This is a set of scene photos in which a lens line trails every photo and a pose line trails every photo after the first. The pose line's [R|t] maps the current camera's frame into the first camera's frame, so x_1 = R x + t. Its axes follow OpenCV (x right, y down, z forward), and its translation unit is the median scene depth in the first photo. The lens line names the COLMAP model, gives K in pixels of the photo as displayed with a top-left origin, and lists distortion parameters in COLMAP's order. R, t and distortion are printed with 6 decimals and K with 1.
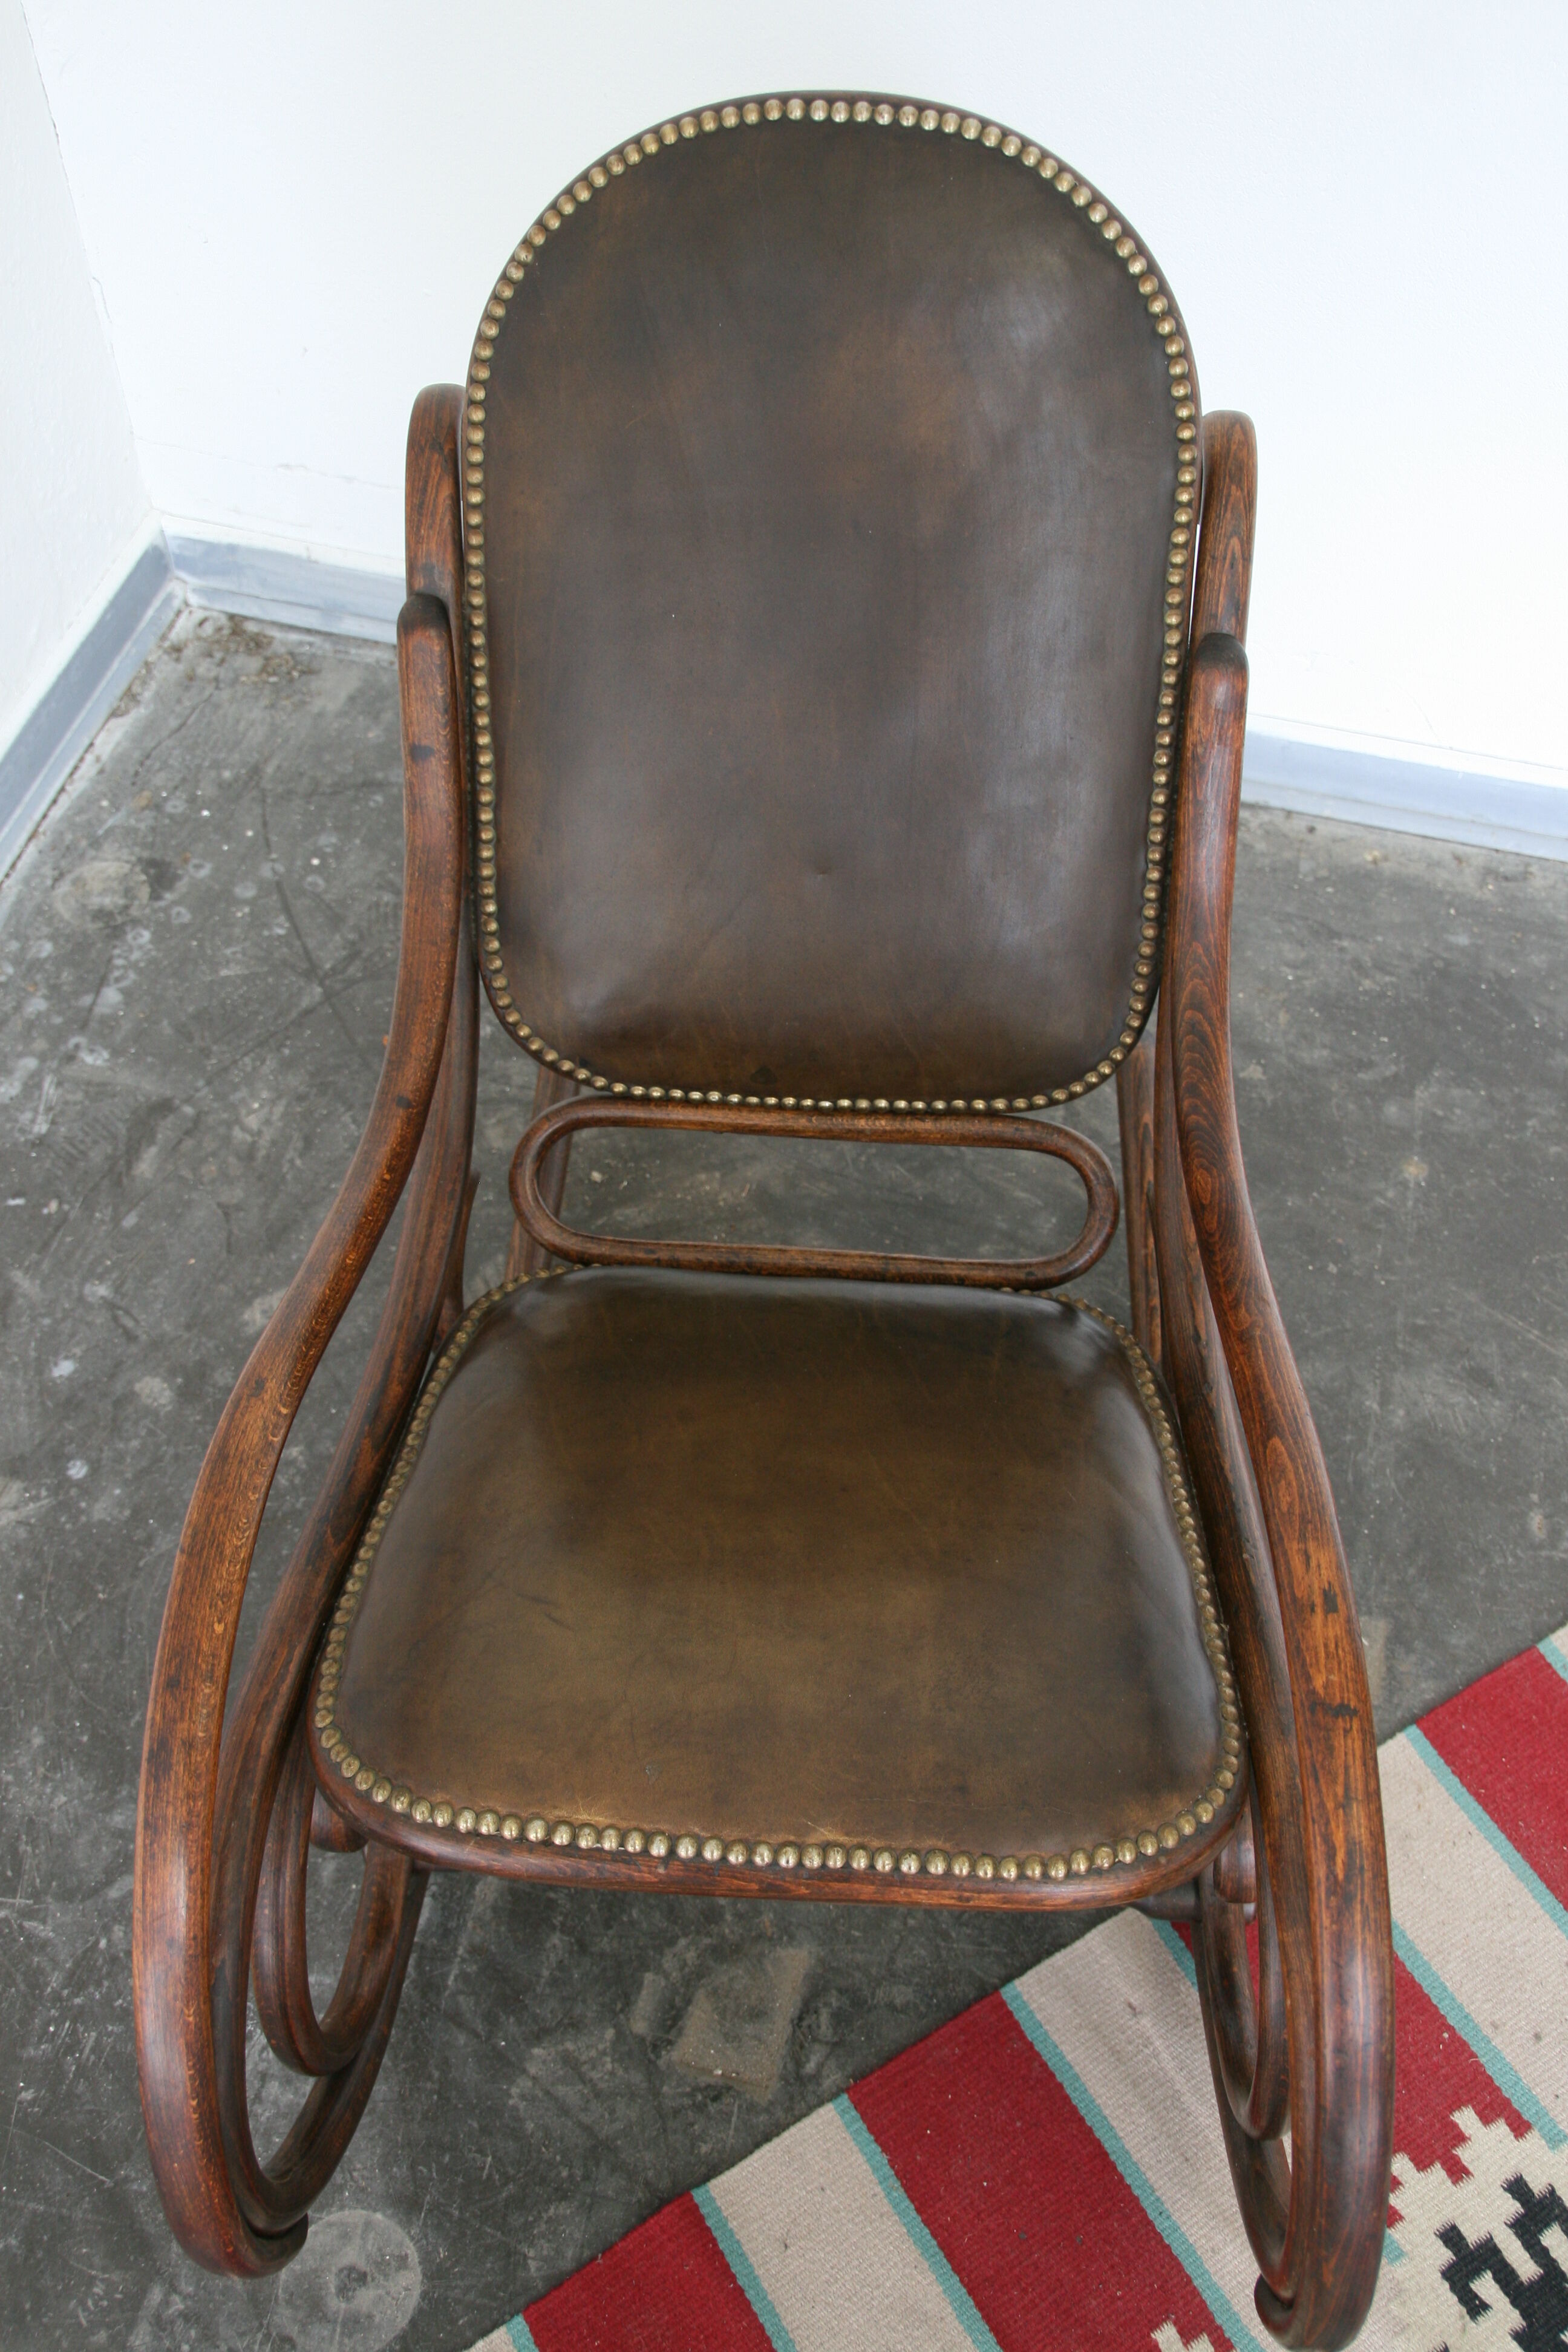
lens RADIAL K [[2424.8, 0, 772.5], [0, 2424.8, 1170.8], [0, 0, 1]] dist [0.009652, 0.000000]
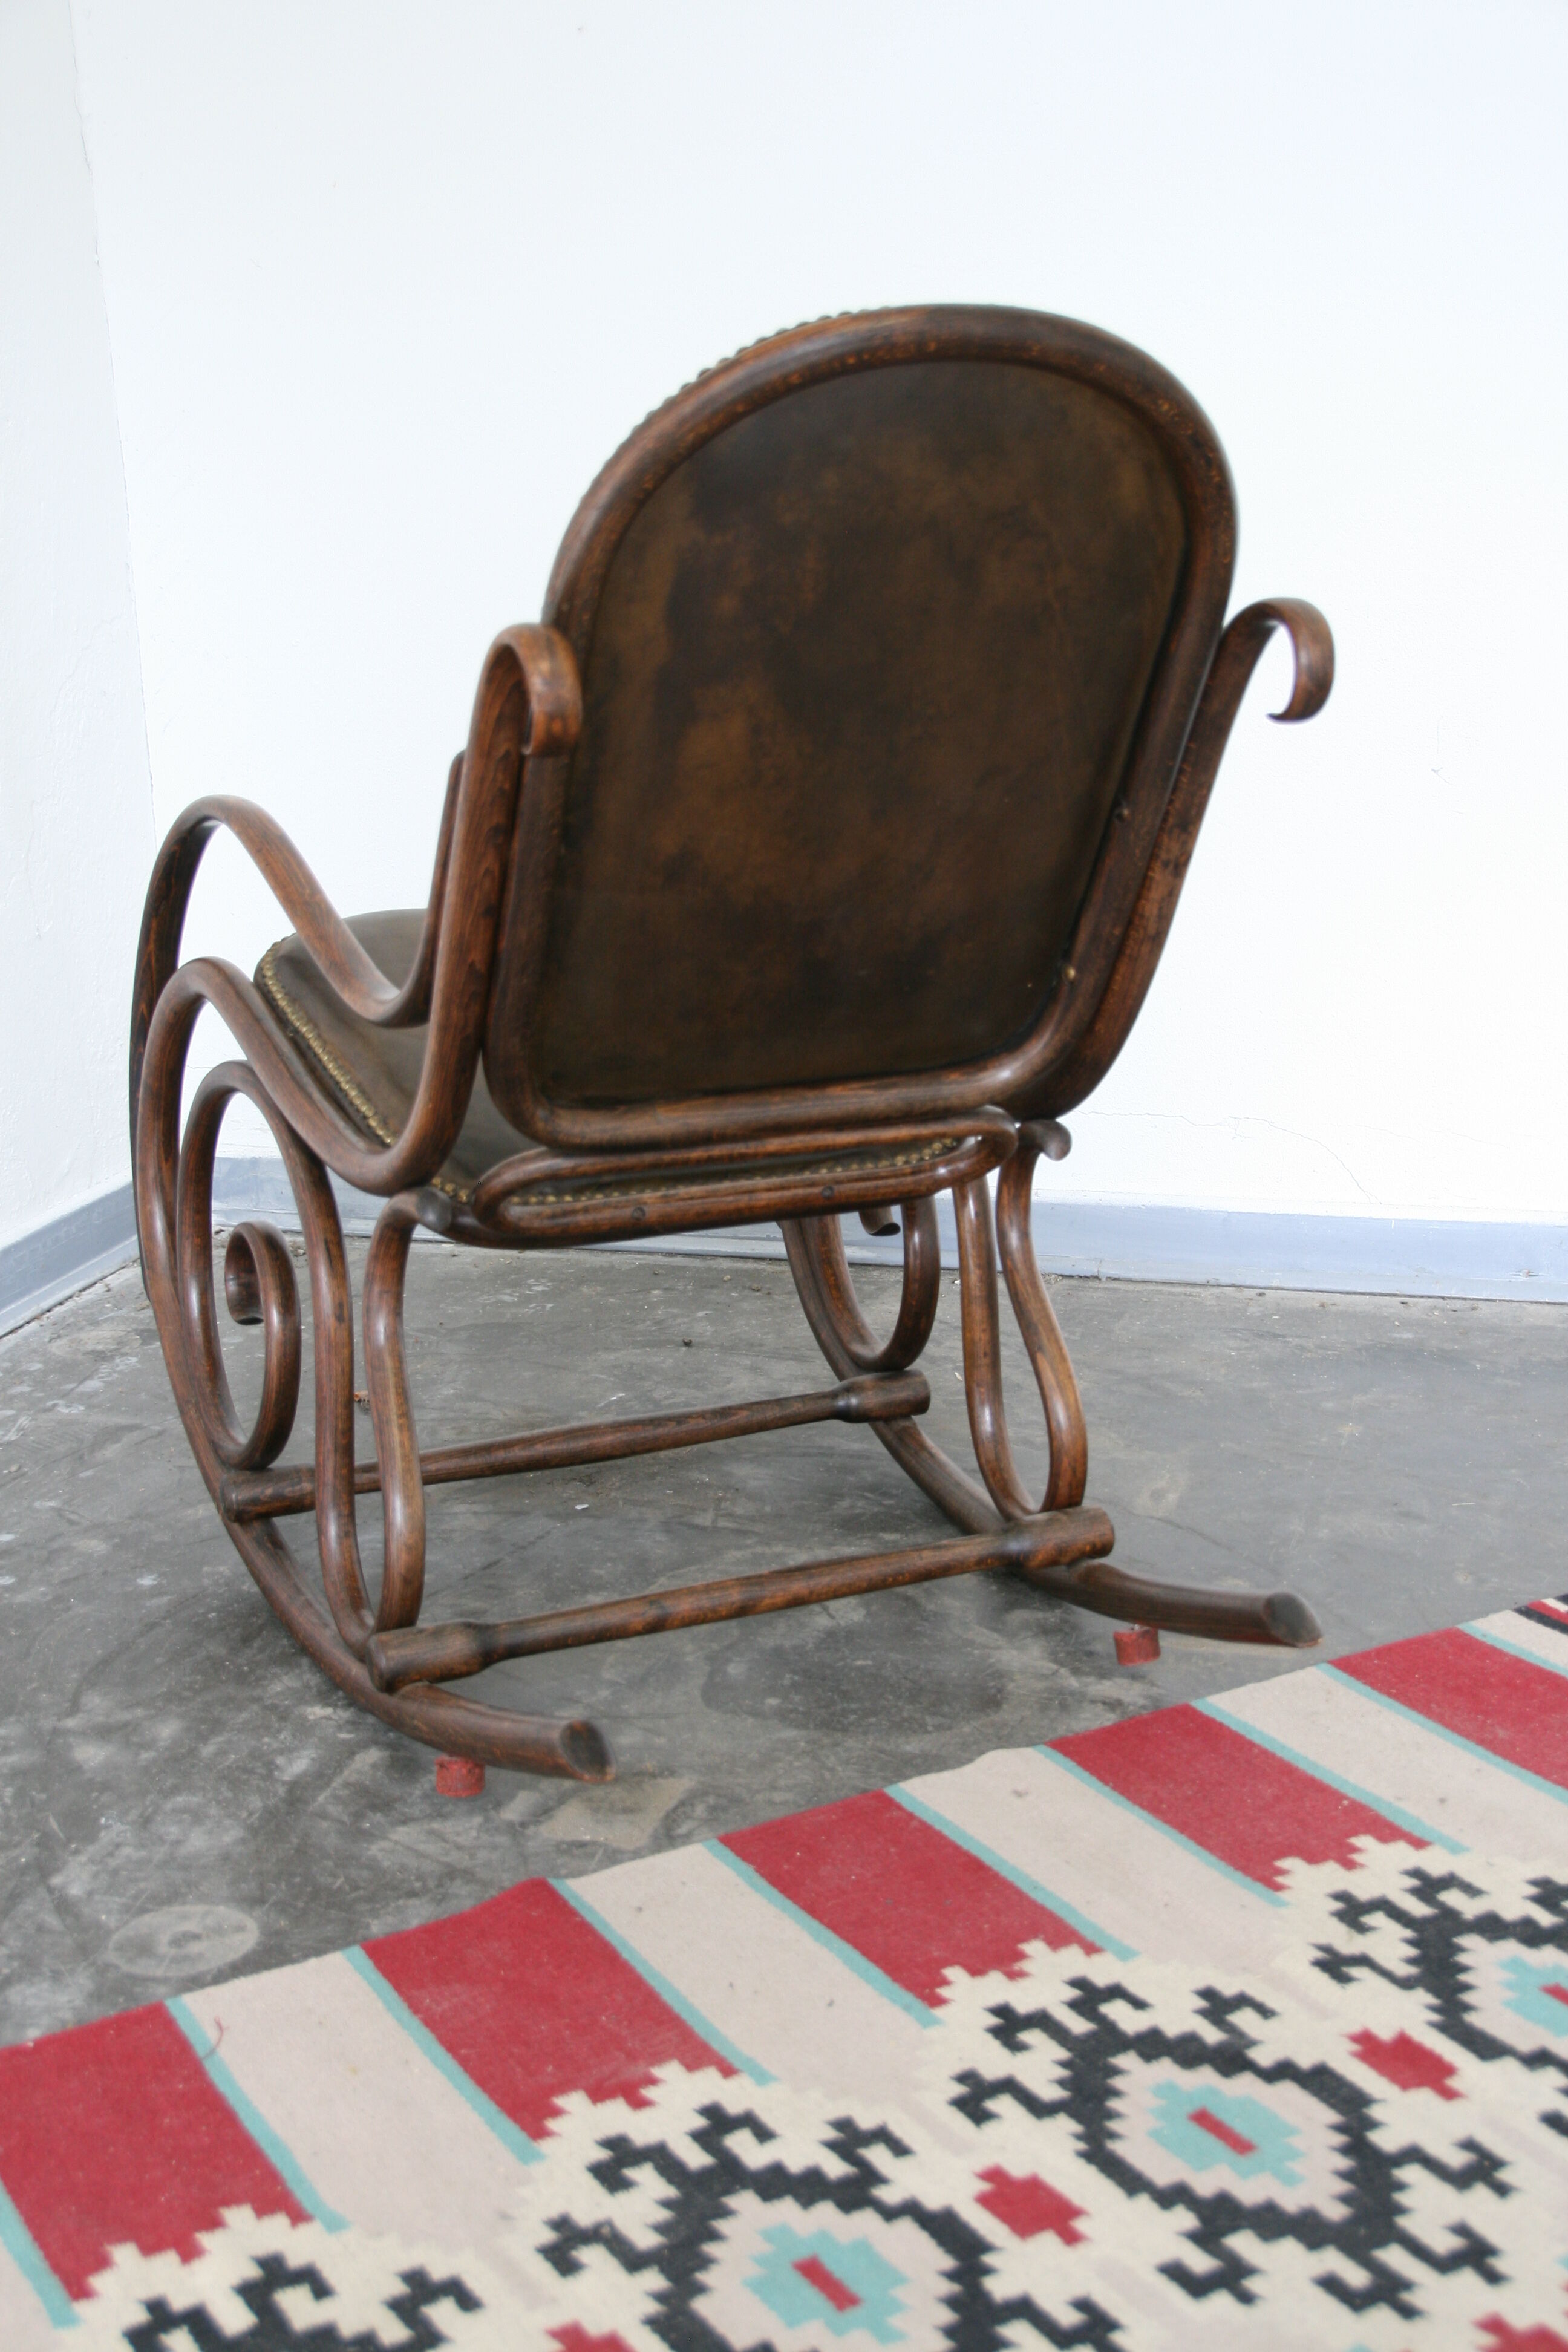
lens RADIAL K [[3136.7, 0, 803.4], [0, 3136.7, 1192.7], [0, 0, 1]] dist [0.101585, 0.000000]
pose [[0.998349, -0.036242, -0.044571, 0.106093], [0.001879, 0.796064, -0.605210, 0.759609], [0.057415, 0.604126, 0.794817, -0.122279]]
